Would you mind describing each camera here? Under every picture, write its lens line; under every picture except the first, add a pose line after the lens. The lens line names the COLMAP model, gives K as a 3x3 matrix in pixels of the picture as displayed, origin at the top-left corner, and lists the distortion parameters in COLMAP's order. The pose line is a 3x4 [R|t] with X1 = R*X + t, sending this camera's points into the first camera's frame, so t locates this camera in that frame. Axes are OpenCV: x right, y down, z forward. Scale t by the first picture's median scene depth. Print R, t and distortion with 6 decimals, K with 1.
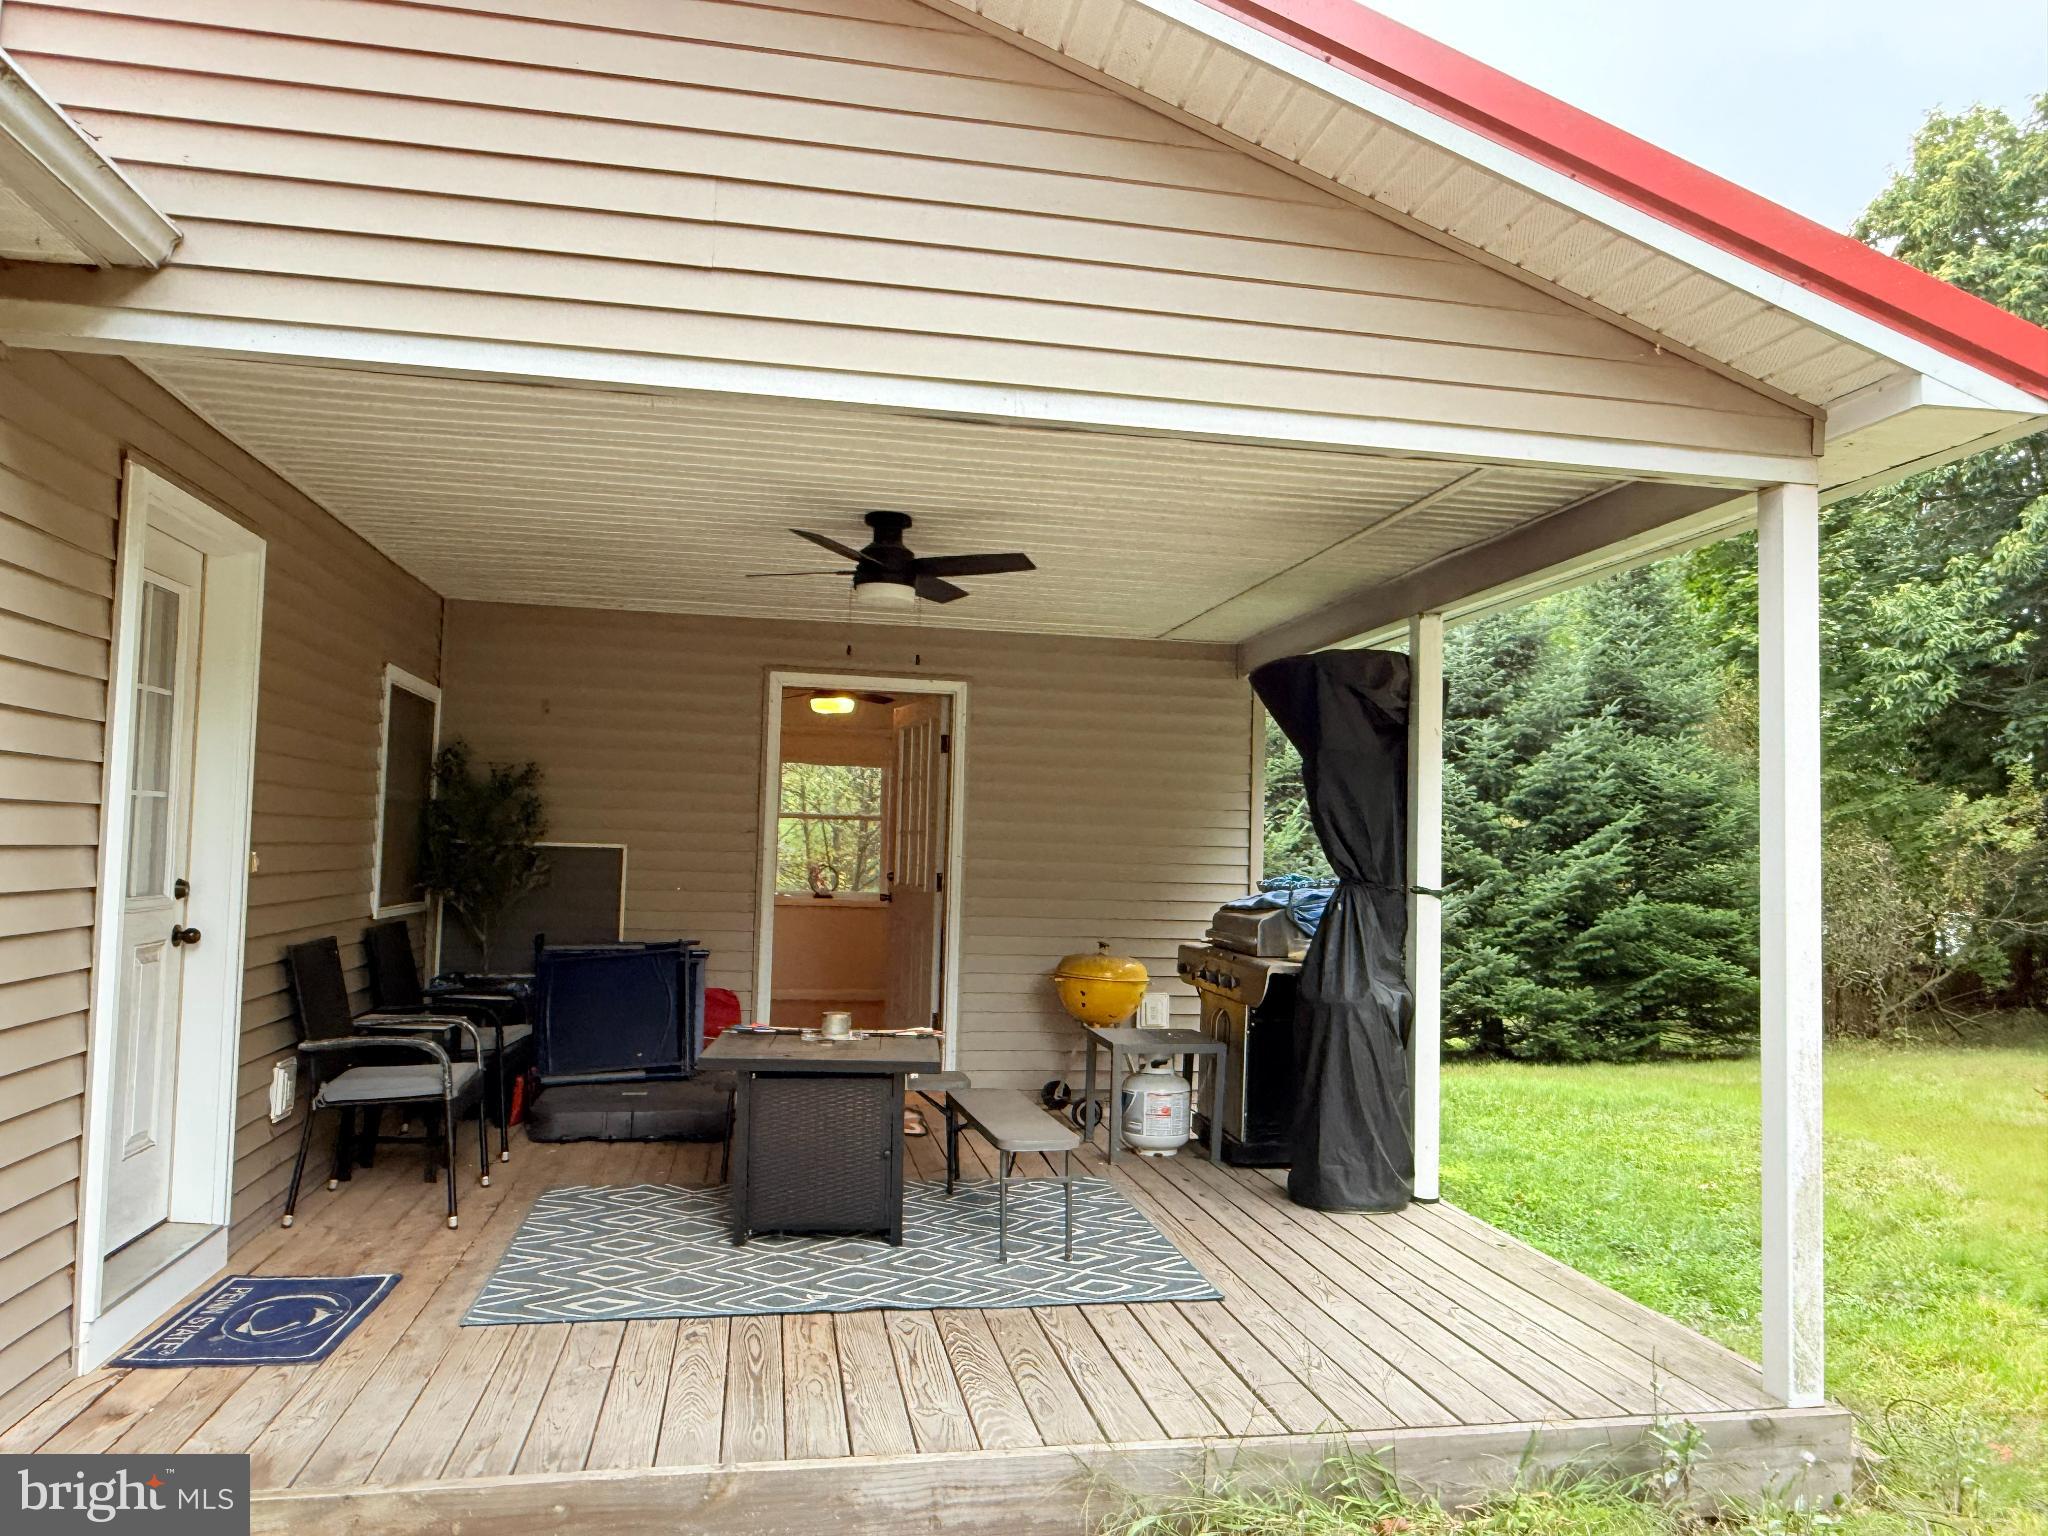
lens RADIAL K [[1348.7, 0, 1024.4], [0, 1348.7, 776.0], [0, 0, 1]] dist [-0.004035, 0.003857]
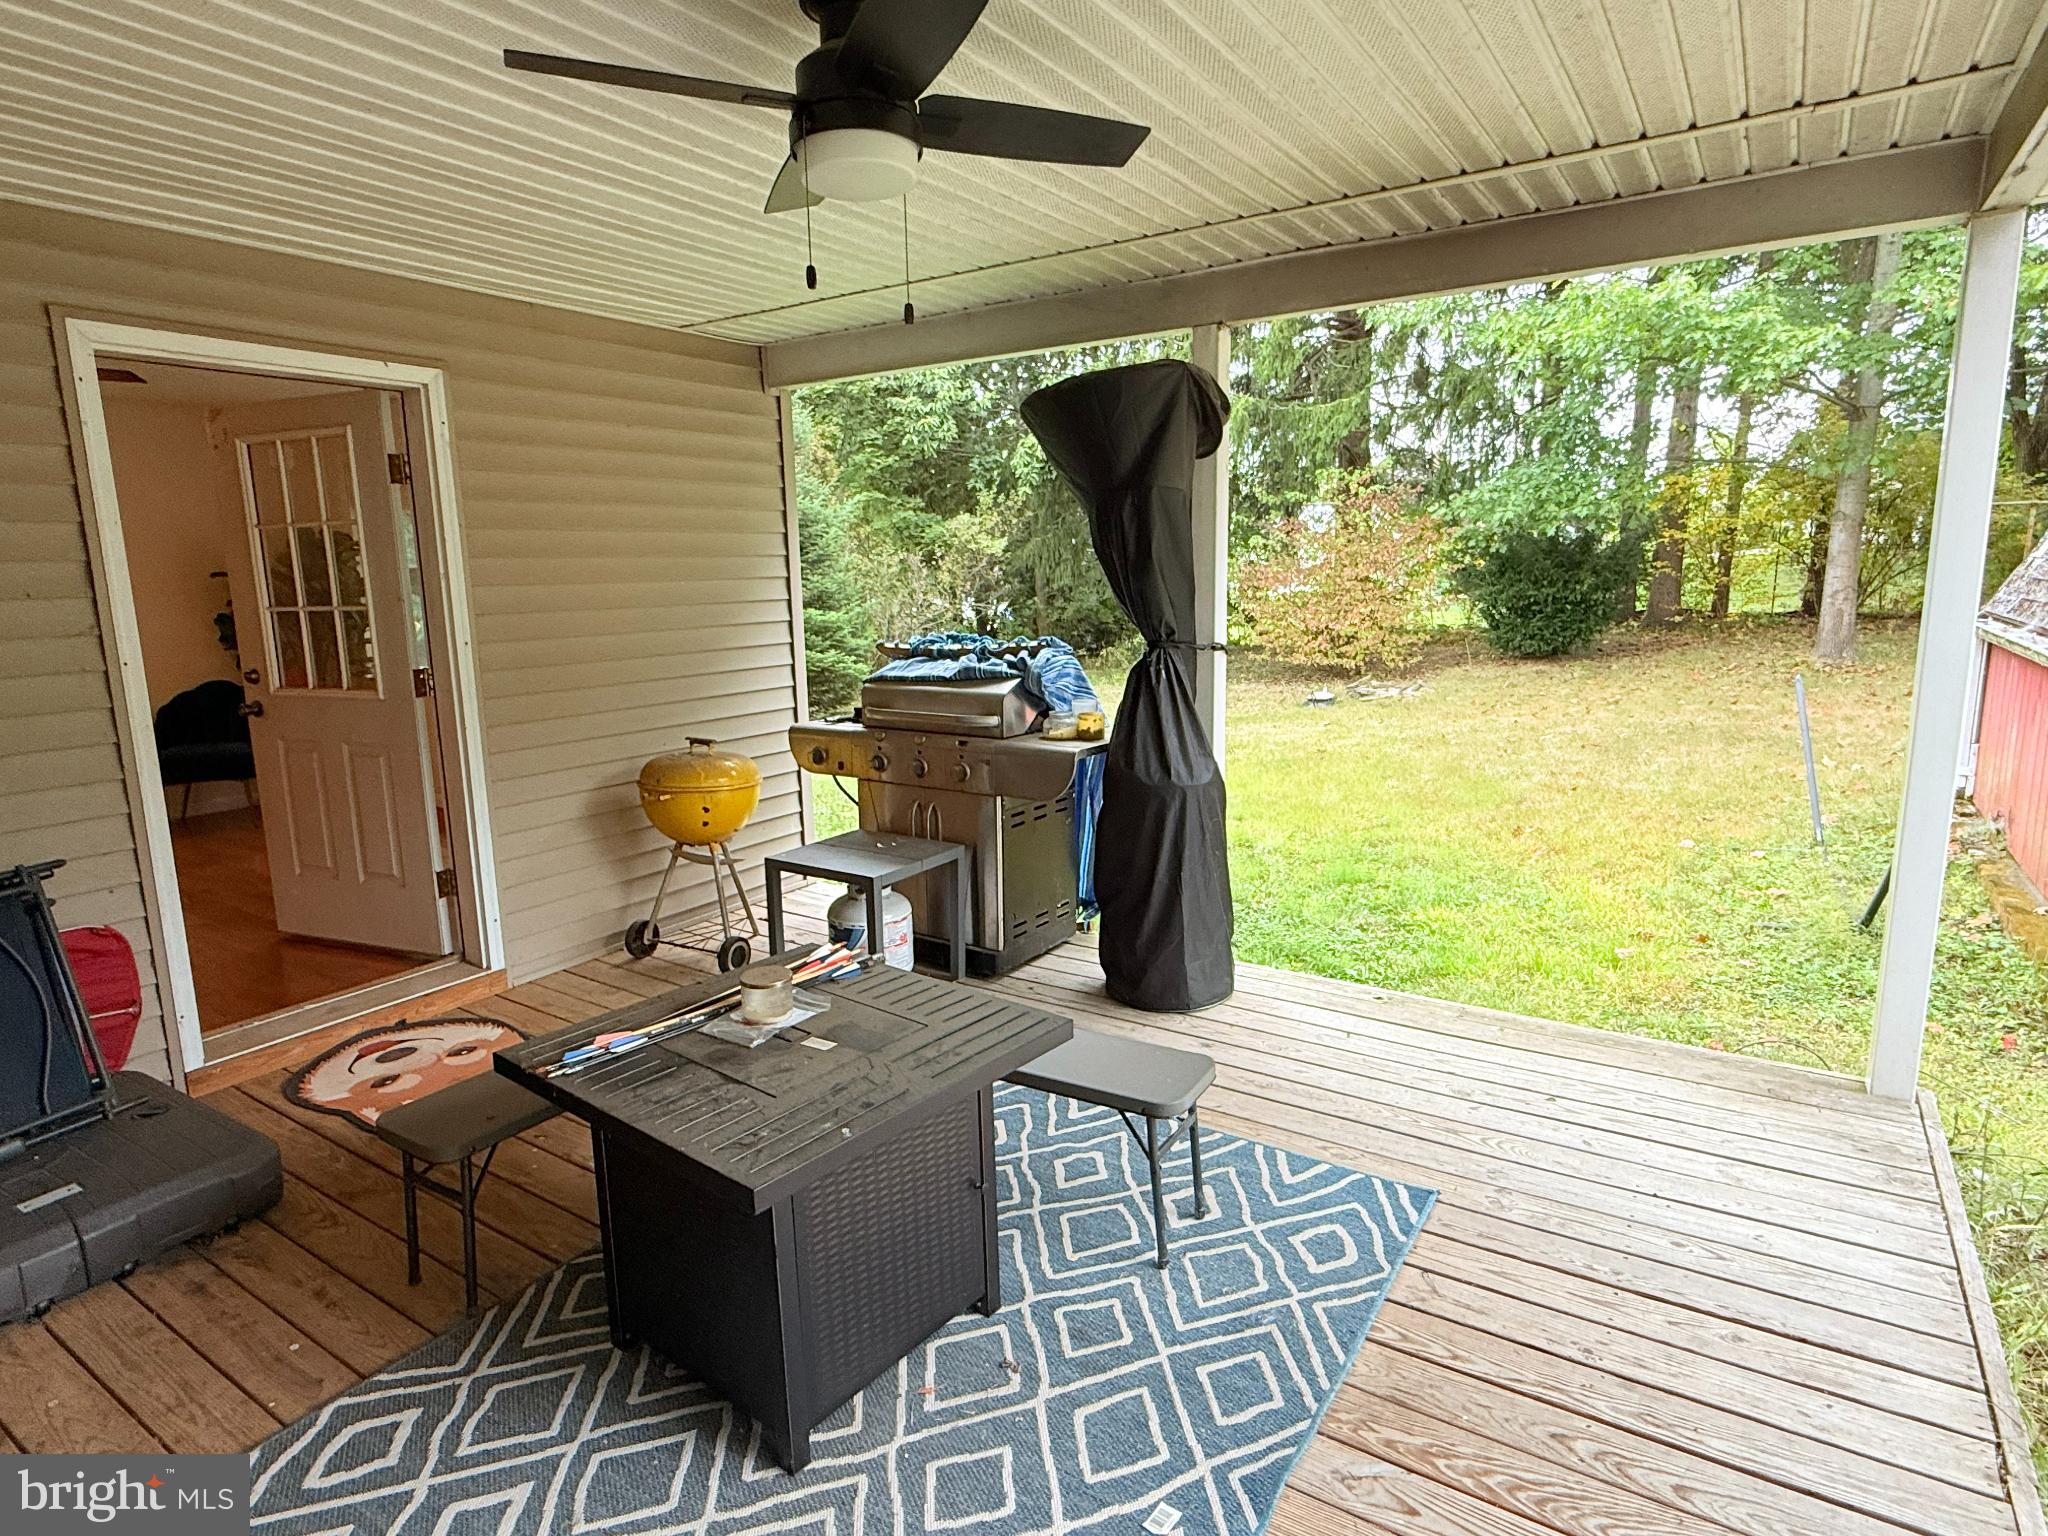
lens RADIAL K [[1116.5, 0, 1010.7], [0, 1116.5, 764.0], [0, 0, 1]] dist [0.001753, 0.000143]
pose [[0.708441, -0.167036, 0.685719, -0.405042], [0.002347, 0.972142, 0.234383, -0.018947], [-0.705766, -0.164437, 0.689097, 0.686438]]
